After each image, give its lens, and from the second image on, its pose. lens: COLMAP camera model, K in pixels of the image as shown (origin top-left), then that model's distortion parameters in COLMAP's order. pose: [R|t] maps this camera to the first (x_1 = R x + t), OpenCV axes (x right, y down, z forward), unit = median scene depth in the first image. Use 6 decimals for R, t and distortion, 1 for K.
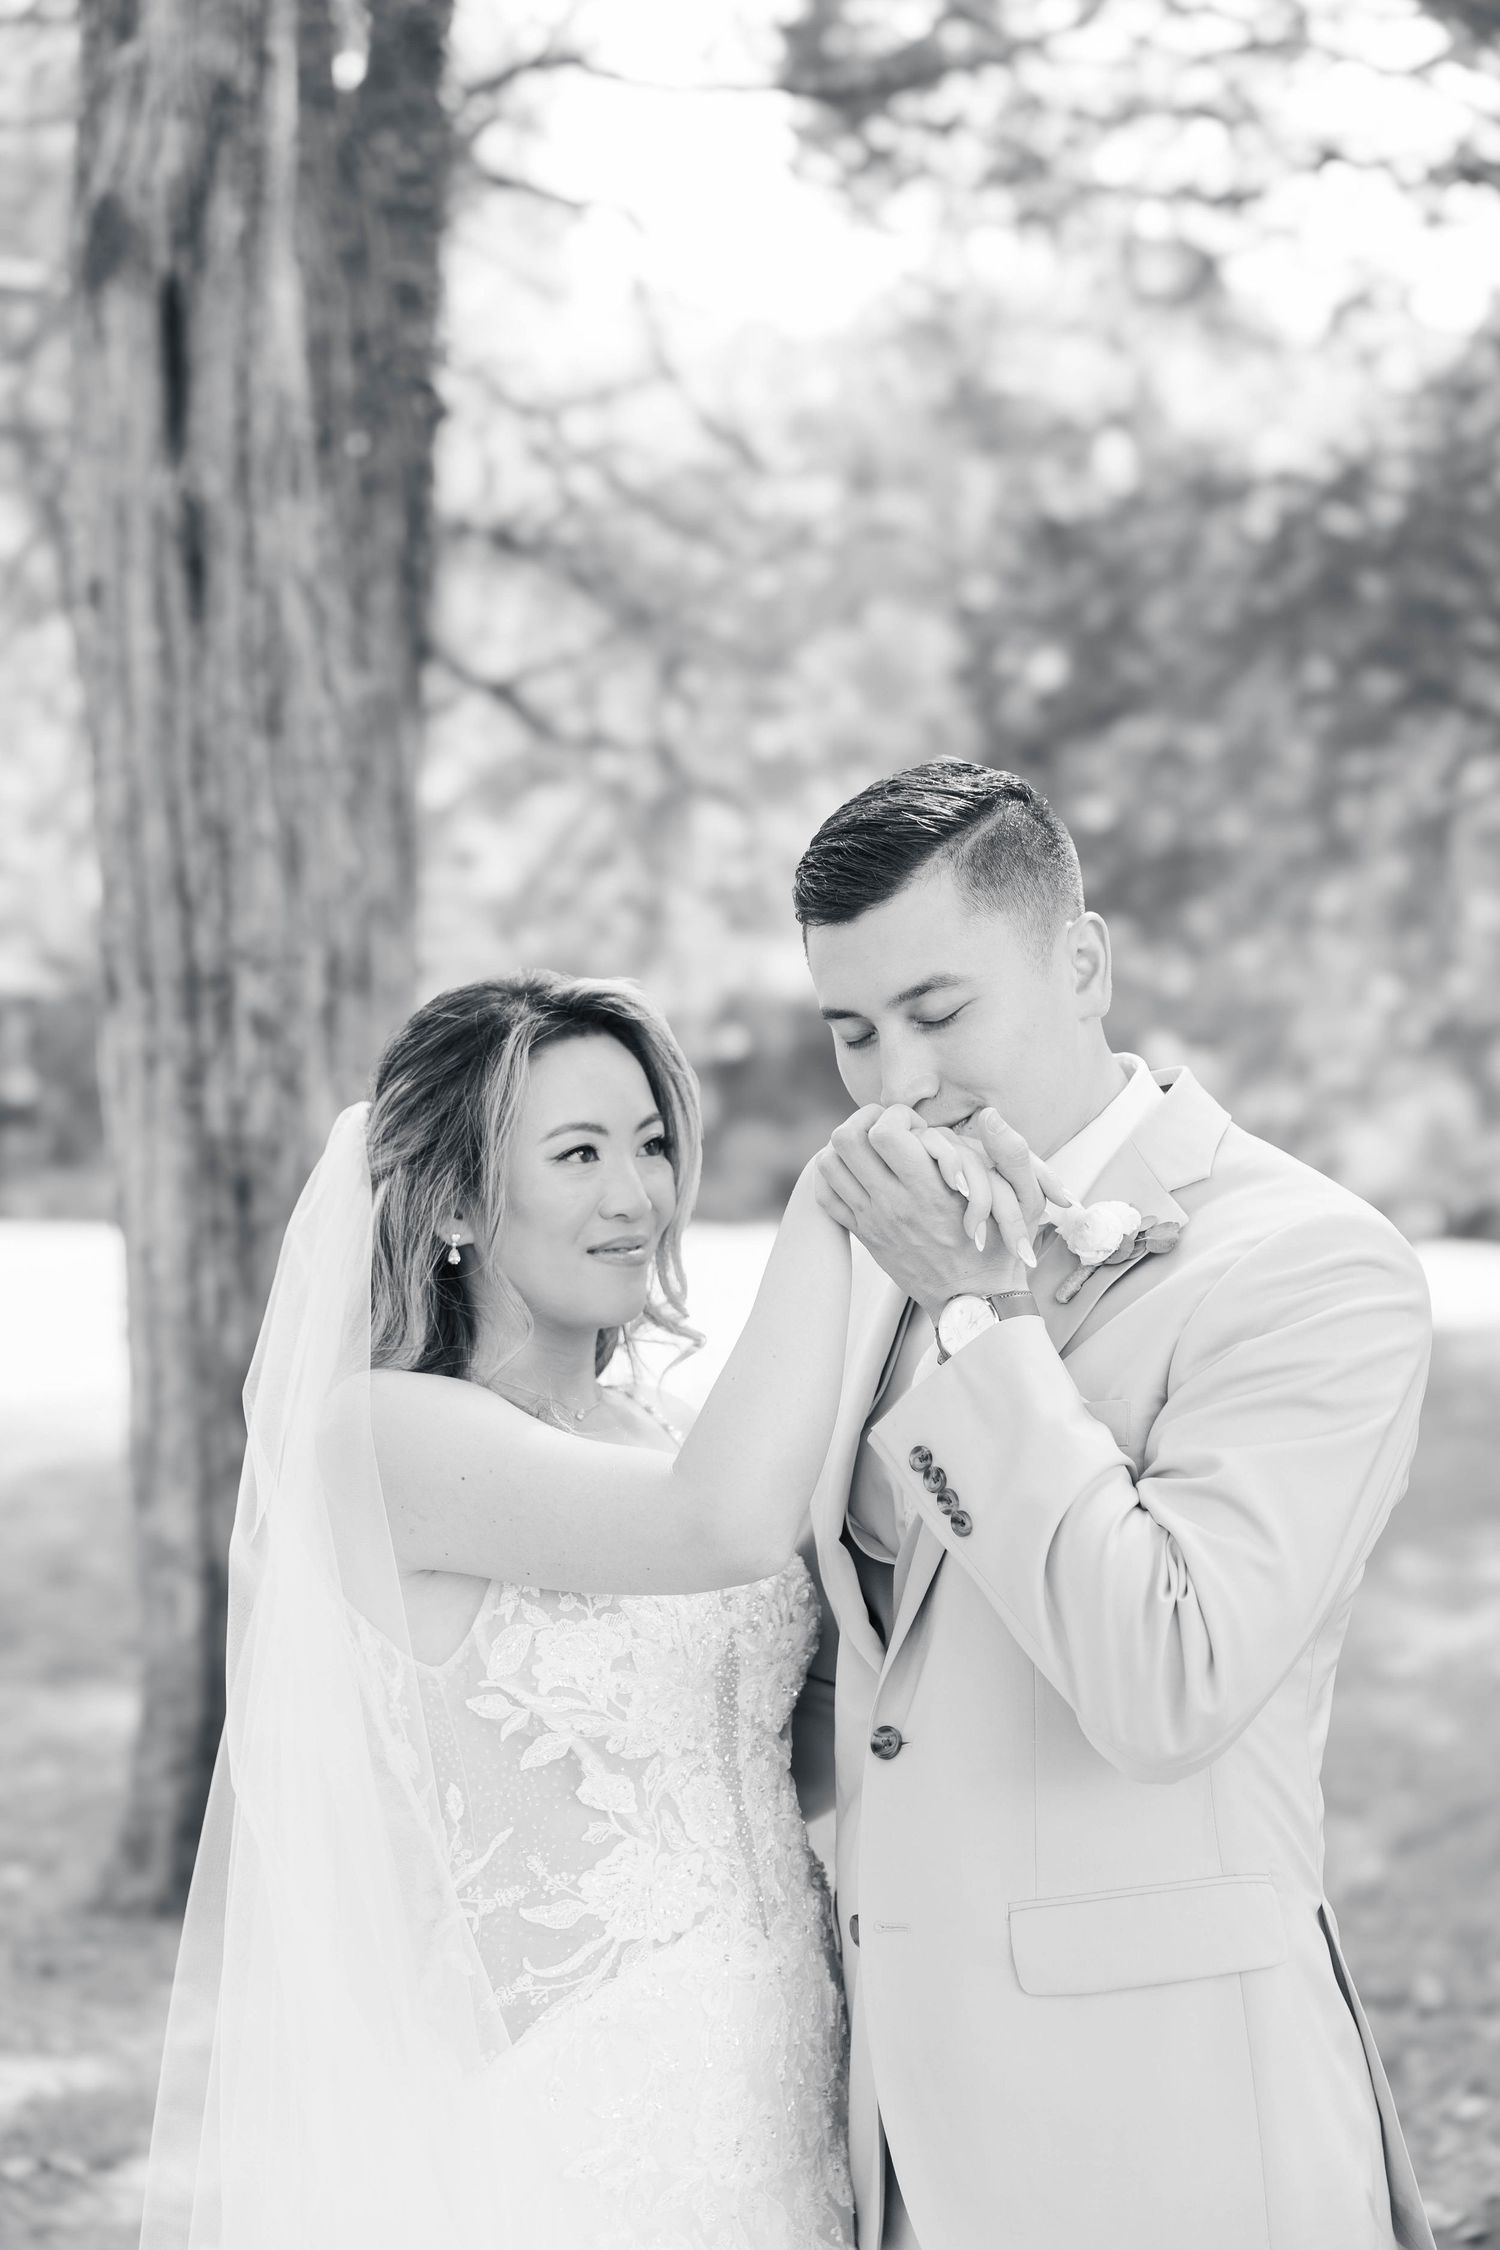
lens RADIAL K [[3143.1, 0, 750.0], [0, 3143.1, 1125.0], [0, 0, 1]] dist [-0.001866, -0.011286]
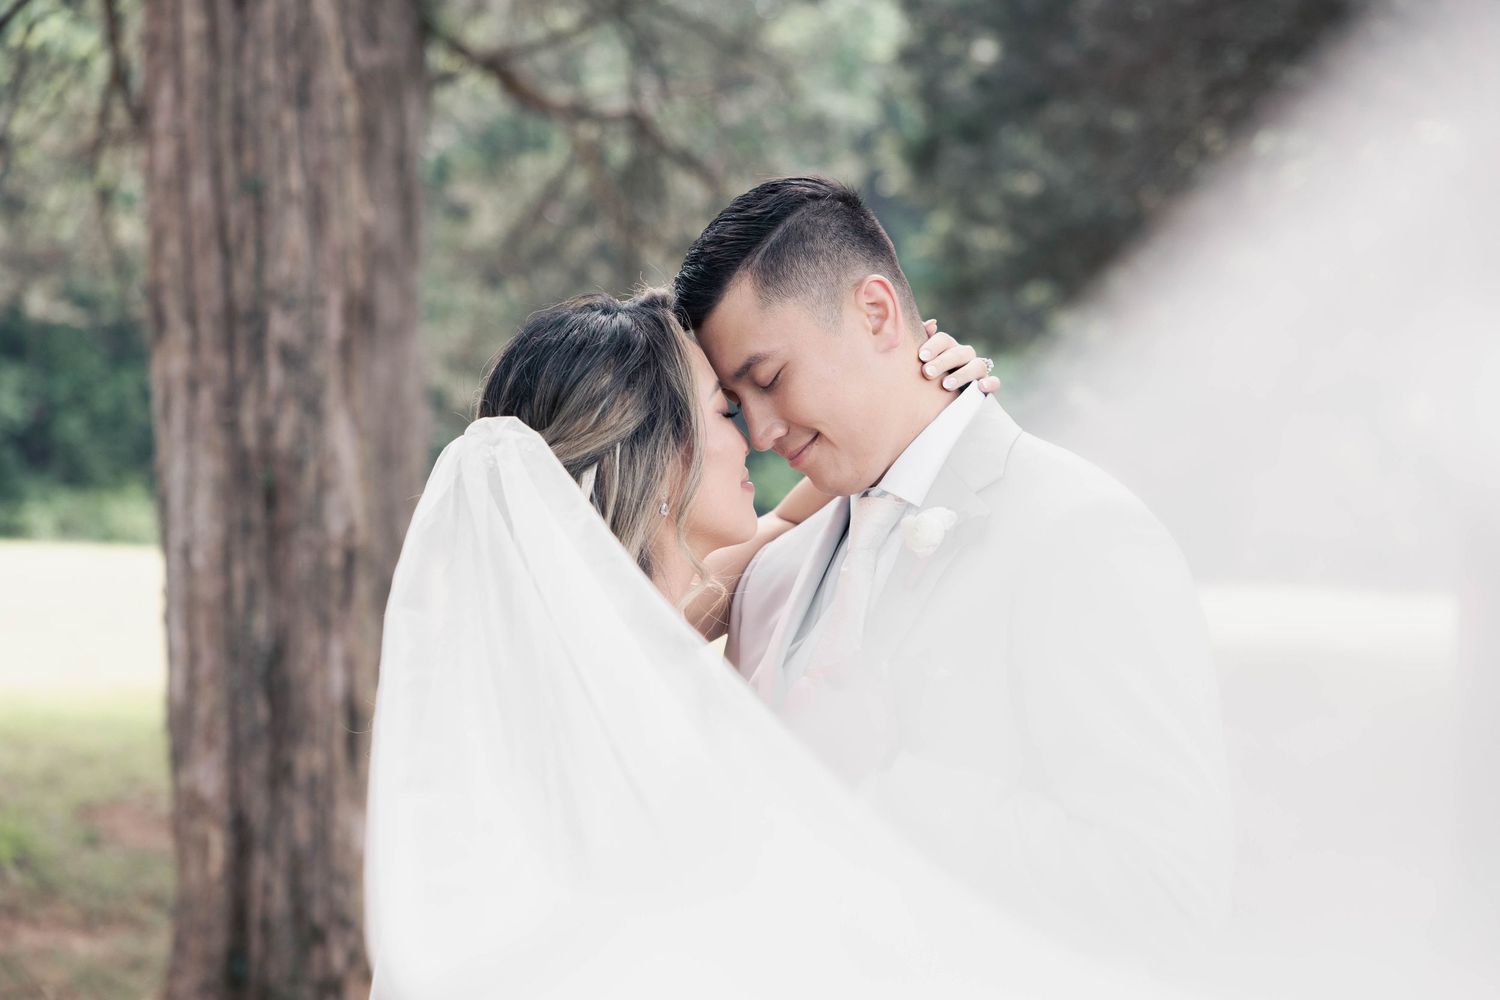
lens RADIAL K [[2983.7, 0, 750.0], [0, 2983.7, 500.0], [0, 0, 1]] dist [0.038169, -0.023170]
pose [[0.999747, 0.019291, 0.011532, 0.004013], [-0.019418, 0.999751, 0.011039, 0.006182], [-0.011316, -0.011260, 0.999873, -0.110753]]
